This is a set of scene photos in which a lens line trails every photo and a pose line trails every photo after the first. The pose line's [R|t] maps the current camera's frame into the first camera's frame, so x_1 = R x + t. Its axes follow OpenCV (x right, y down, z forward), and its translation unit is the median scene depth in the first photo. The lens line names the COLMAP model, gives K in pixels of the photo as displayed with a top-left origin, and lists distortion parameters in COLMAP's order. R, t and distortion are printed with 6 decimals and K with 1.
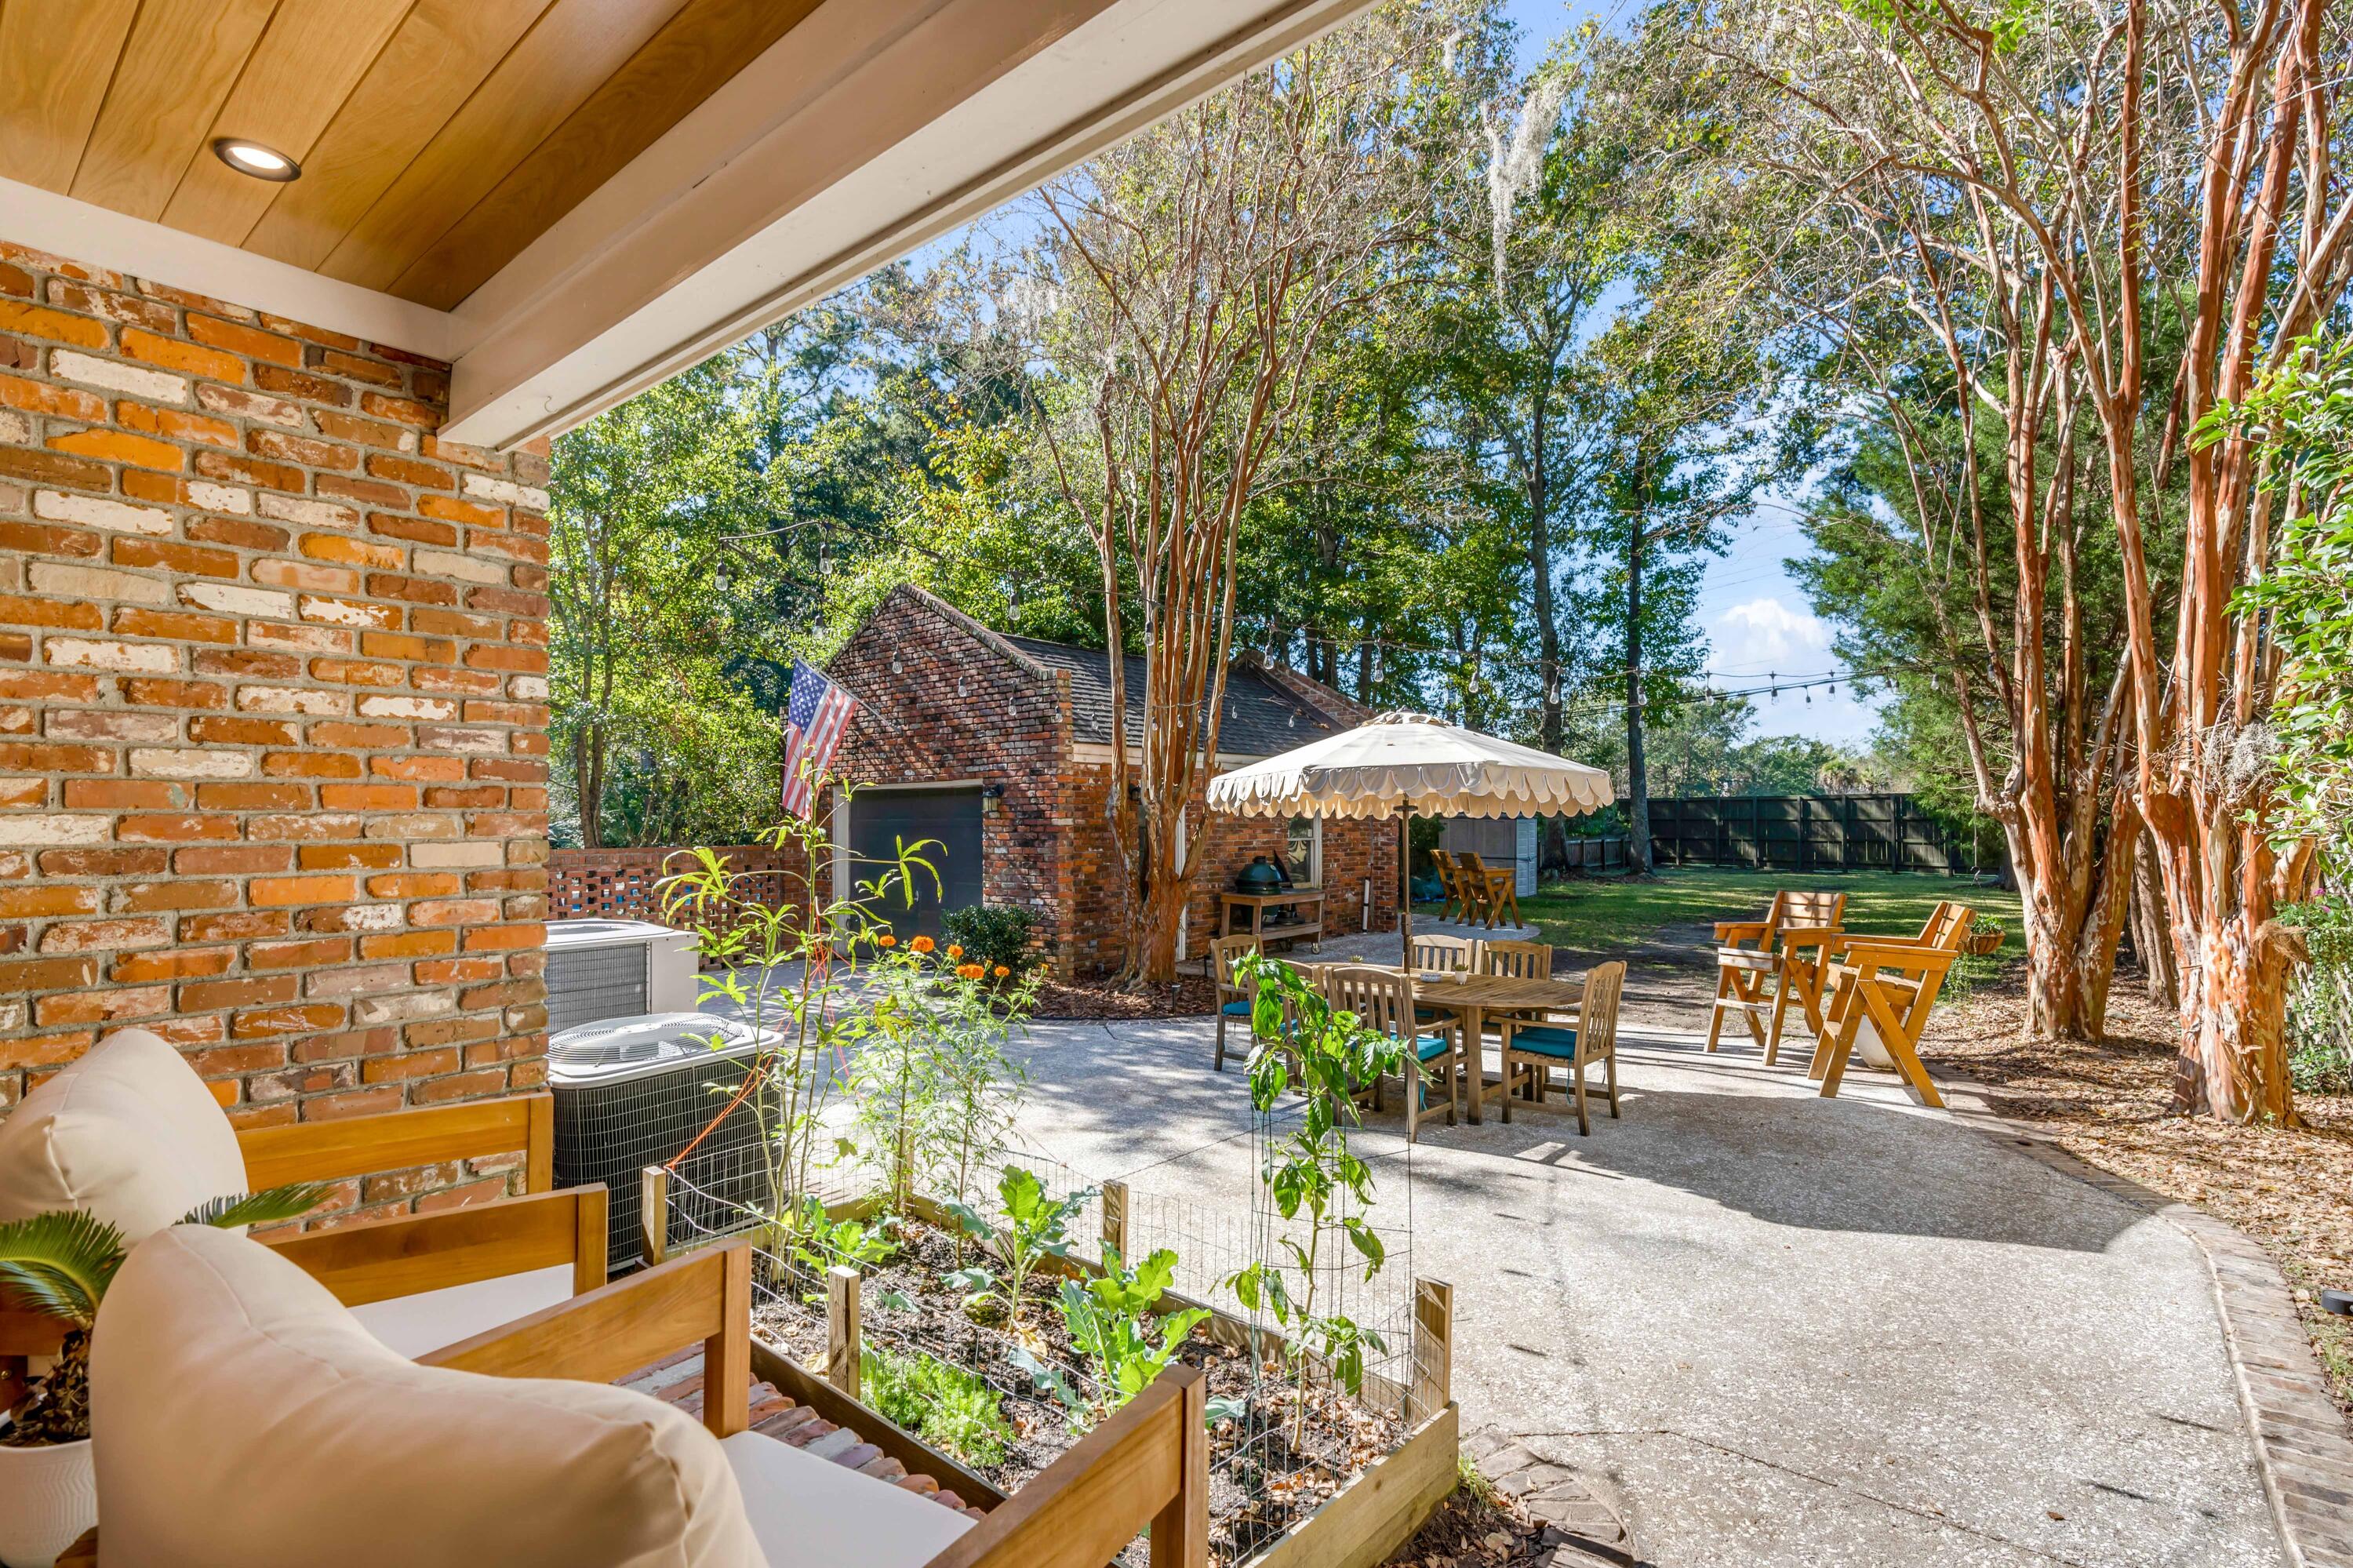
lens RADIAL K [[1101.0, 0, 1167.4], [0, 1101.0, 812.2], [0, 0, 1]] dist [-0.003306, 0.000210]
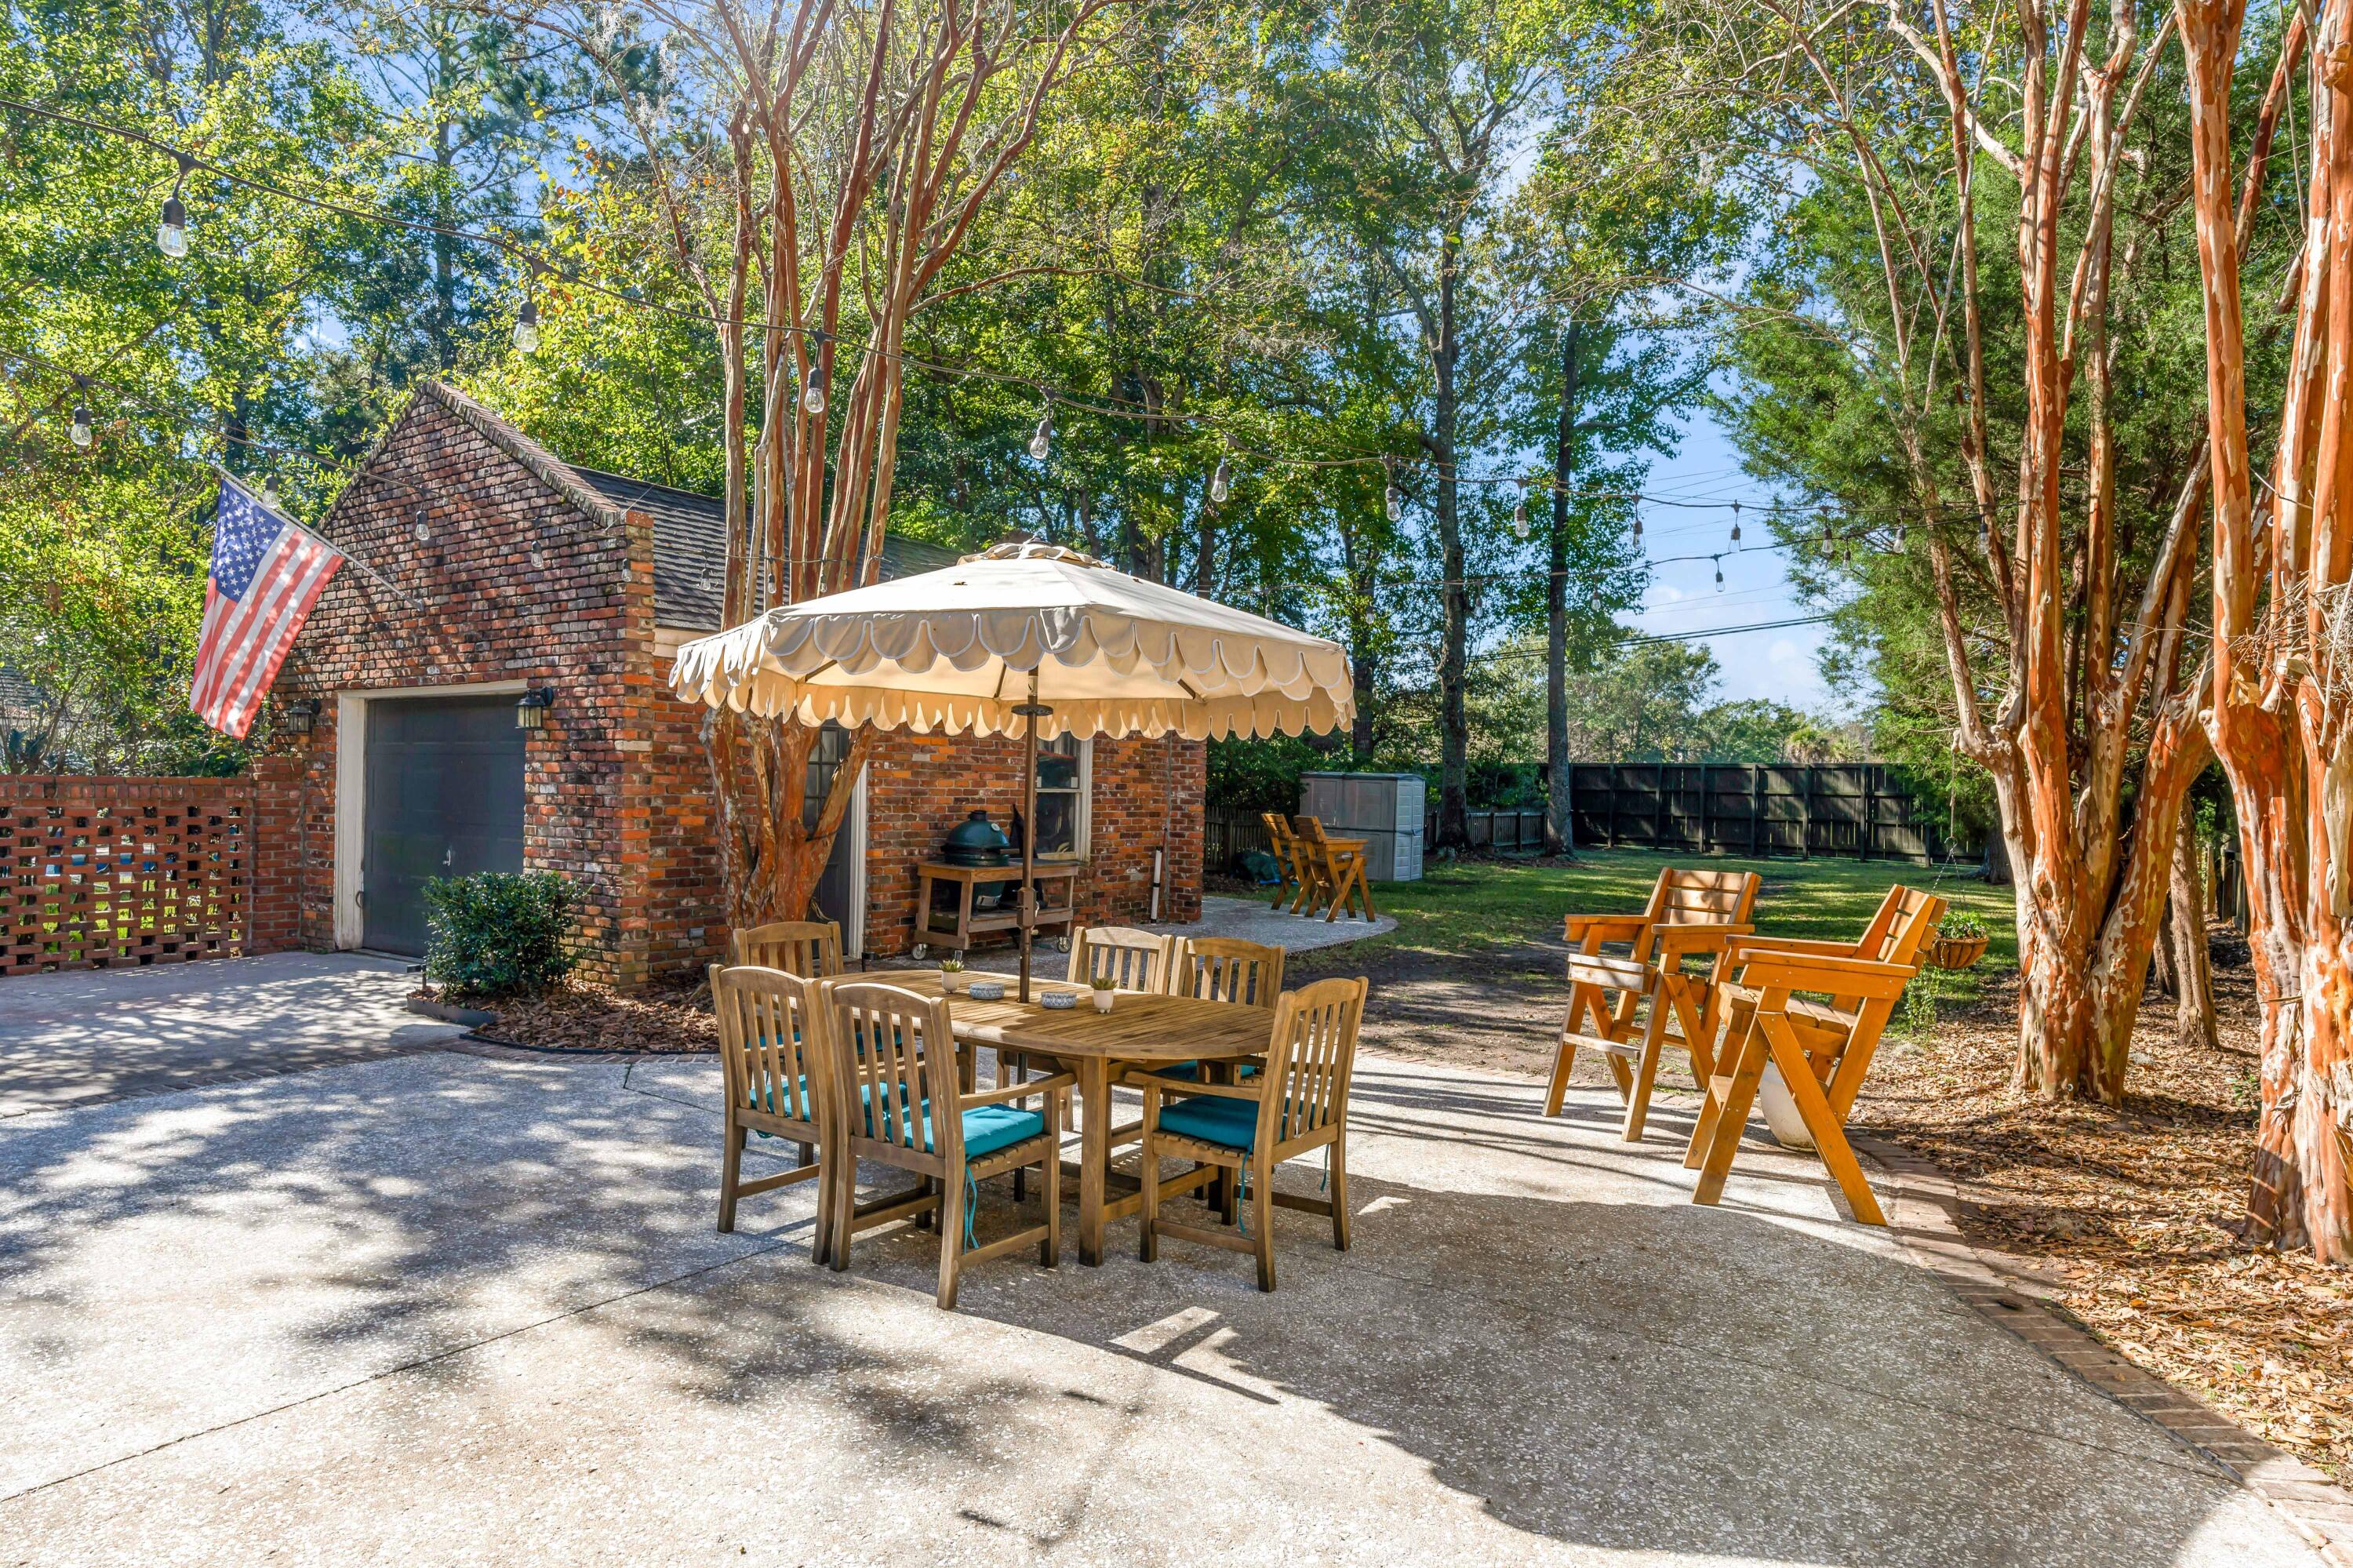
lens RADIAL K [[1343.2, 0, 1142.0], [0, 1343.2, 801.4], [0, 0, 1]] dist [-0.004050, -0.000766]
pose [[0.996012, 0.023094, 0.086177, 0.180401], [-0.024776, 0.999522, 0.018508, 0.025481], [-0.085708, -0.020570, 0.996108, 0.238438]]
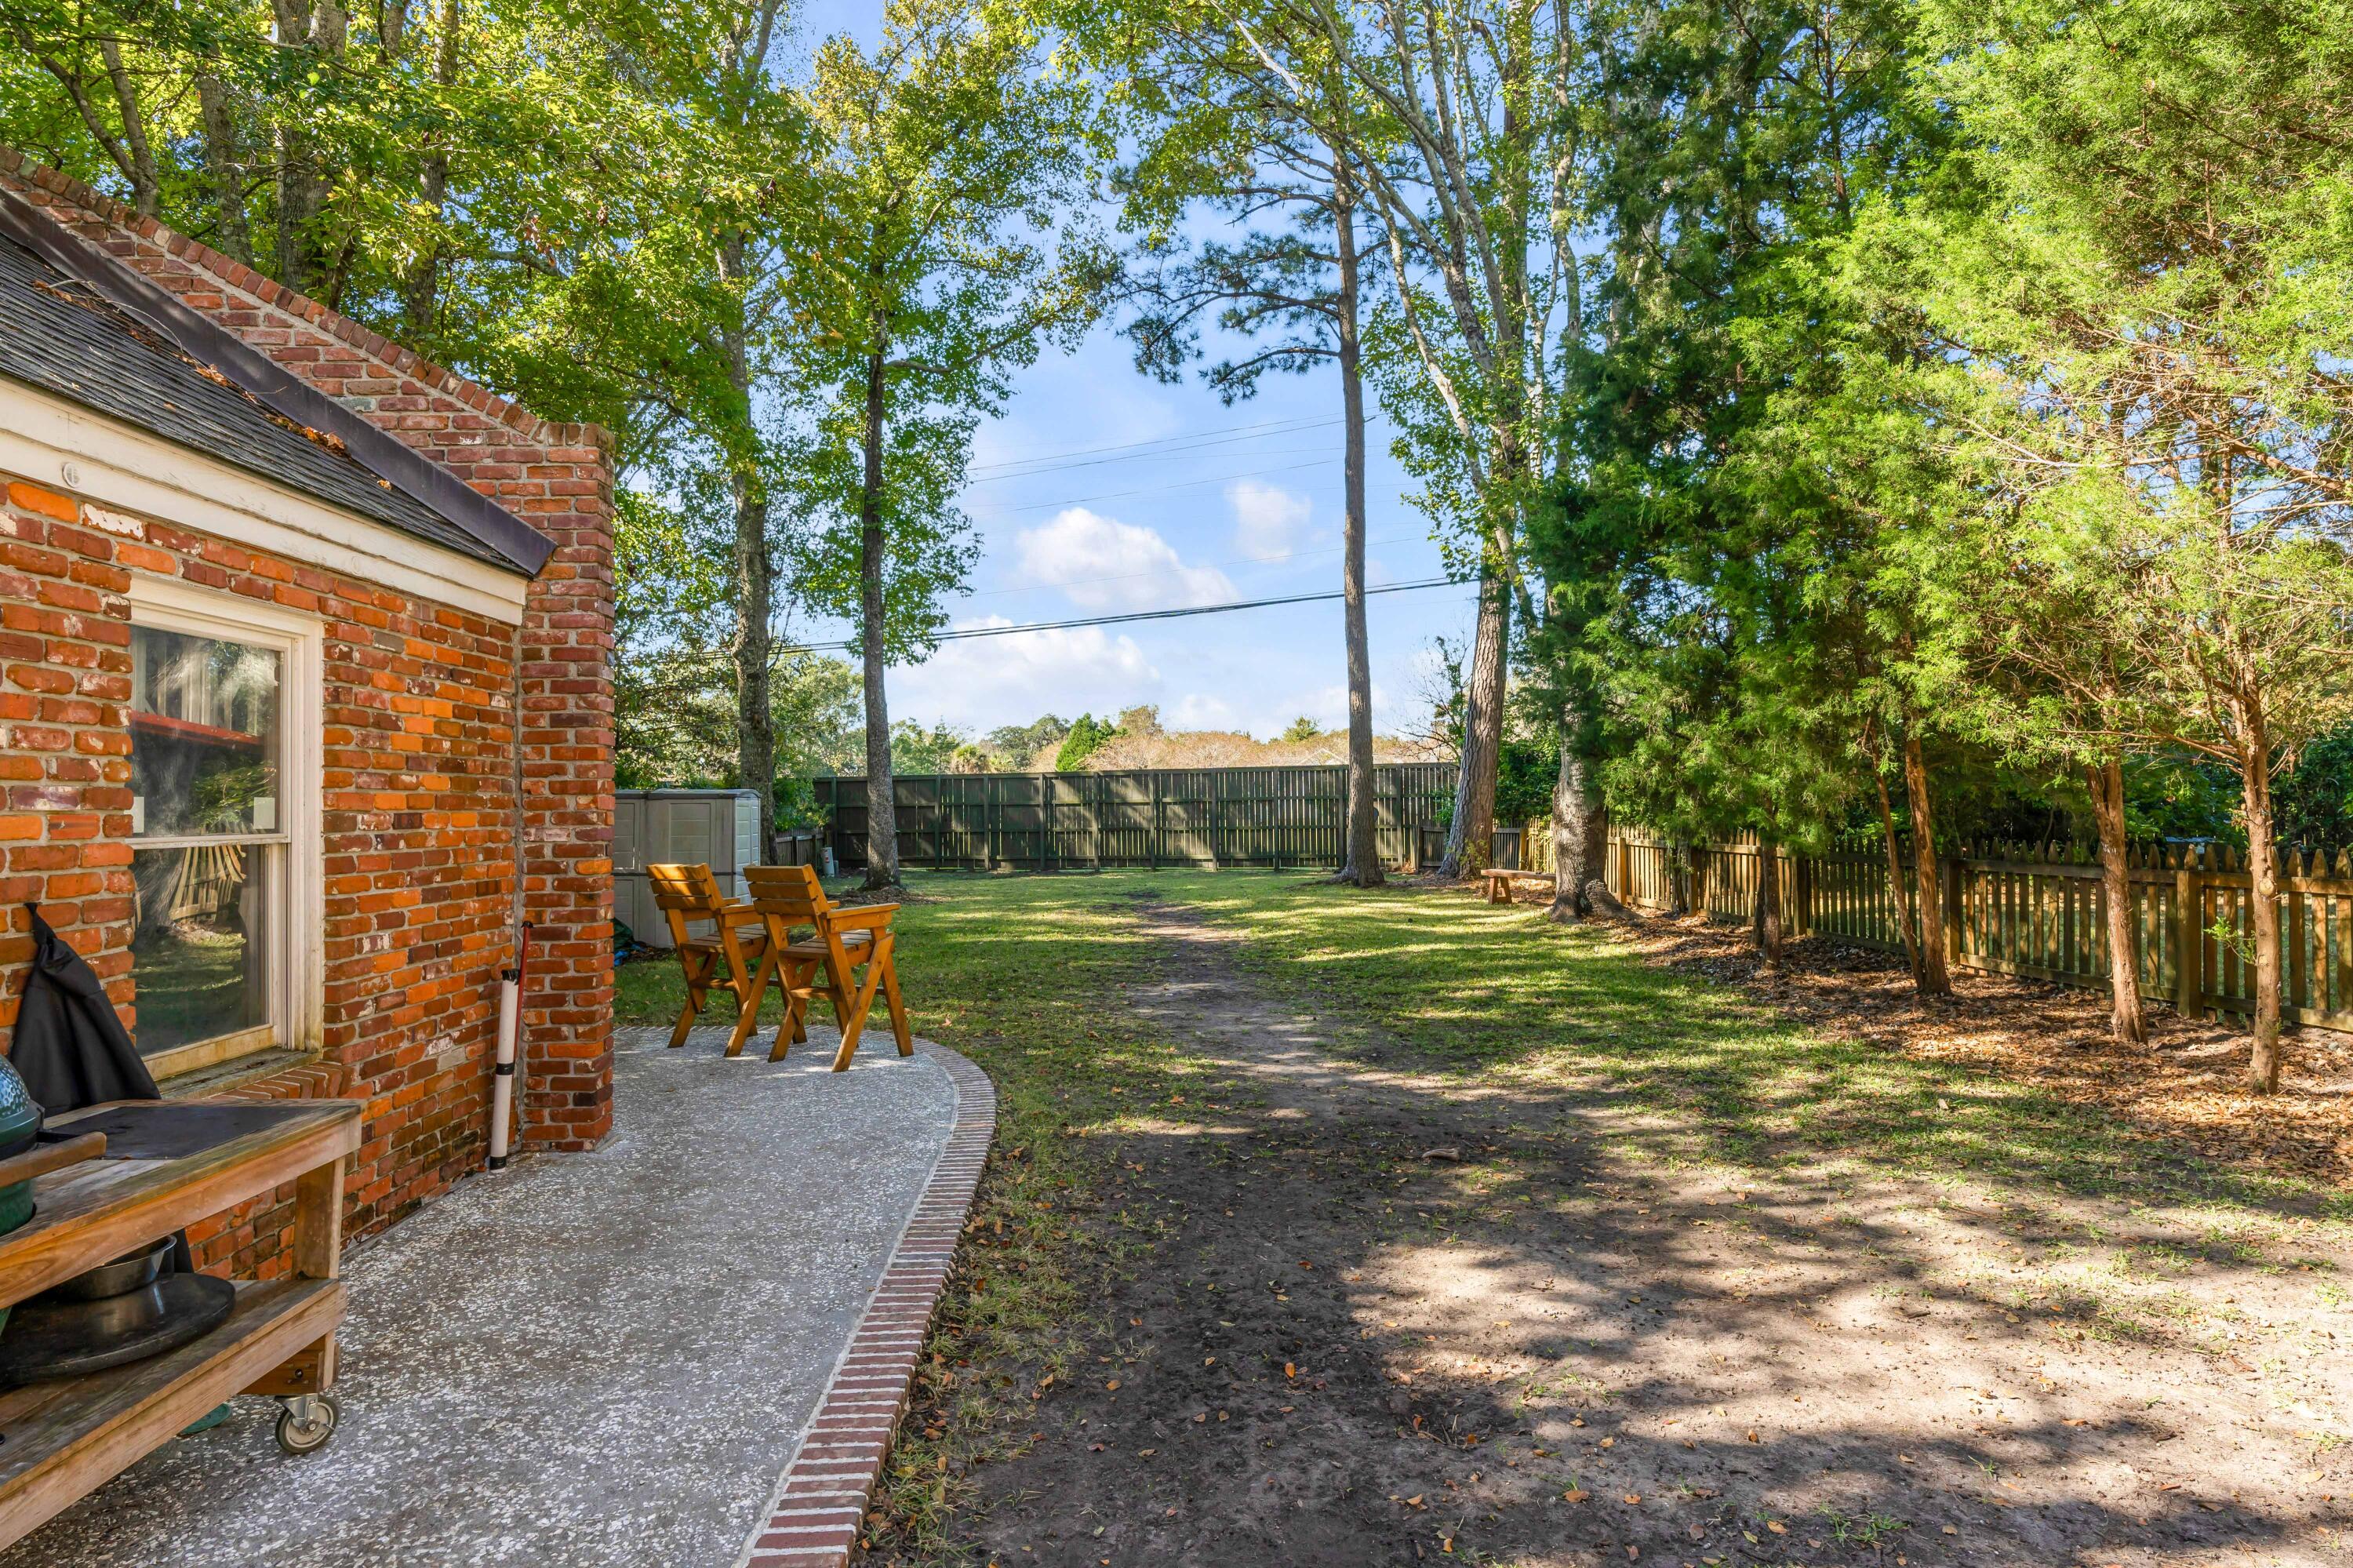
lens RADIAL K [[1306.8, 0, 1176.5], [0, 1306.8, 784.0], [0, 0, 1]] dist [-0.001263, 0.000203]
pose [[0.739461, 0.004142, 0.673187, 0.158218], [0.008358, 0.999848, -0.015333, 0.034237], [-0.673147, 0.016964, 0.739314, 1.222590]]
